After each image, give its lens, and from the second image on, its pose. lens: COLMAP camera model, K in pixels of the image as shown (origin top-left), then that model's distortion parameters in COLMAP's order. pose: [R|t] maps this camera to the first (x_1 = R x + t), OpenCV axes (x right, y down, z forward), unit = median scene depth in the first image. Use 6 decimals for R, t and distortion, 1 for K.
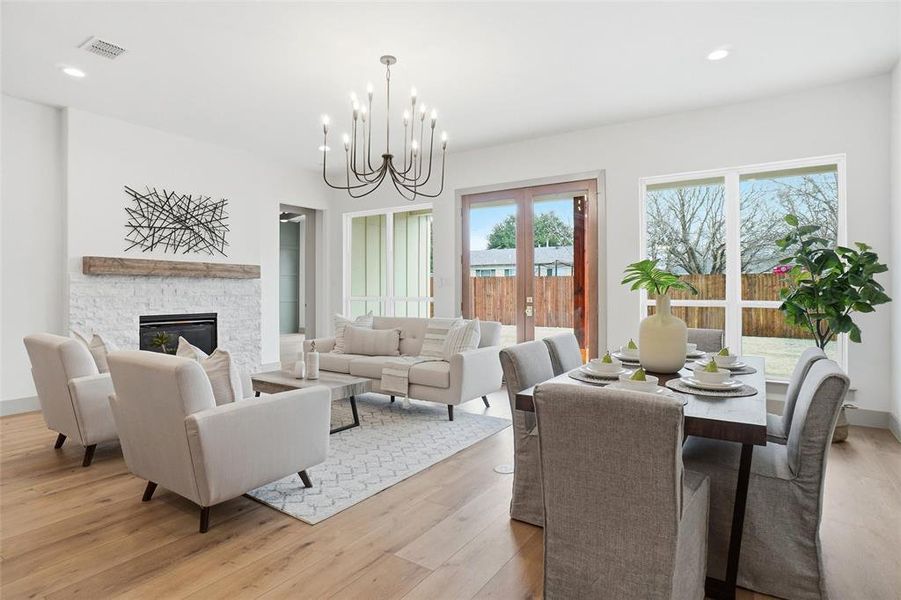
lens RADIAL K [[478.9, 0, 451.3], [0, 478.9, 291.5], [0, 0, 1]] dist [-0.076242, 0.039372]
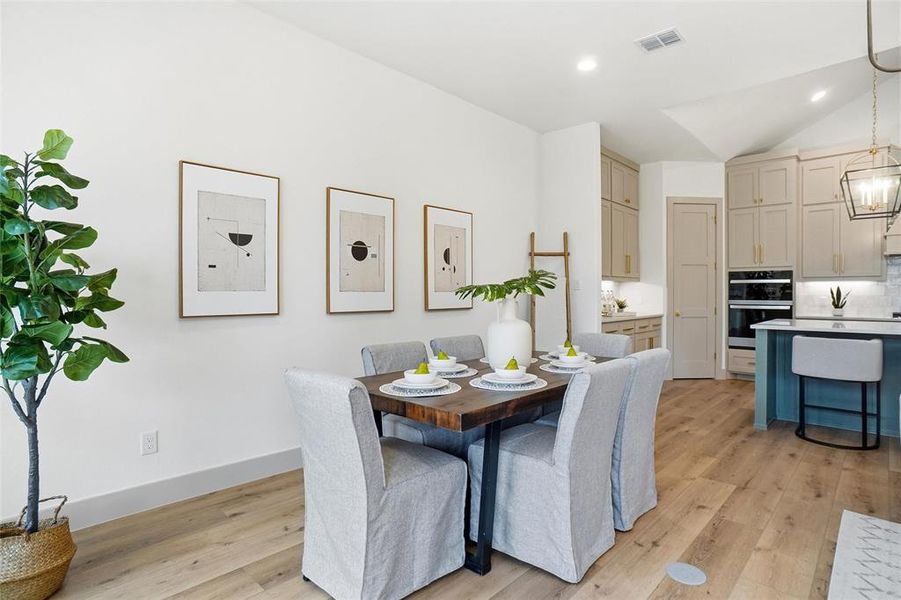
lens RADIAL K [[473.9, 0, 450.6], [0, 473.9, 294.9], [0, 0, 1]] dist [-0.072933, 0.039303]
pose [[-0.985656, -0.000174, 0.168764, 0.188571], [0.001388, 0.999957, 0.009139, -0.005863], [-0.168759, 0.009242, -0.985614, 0.973067]]
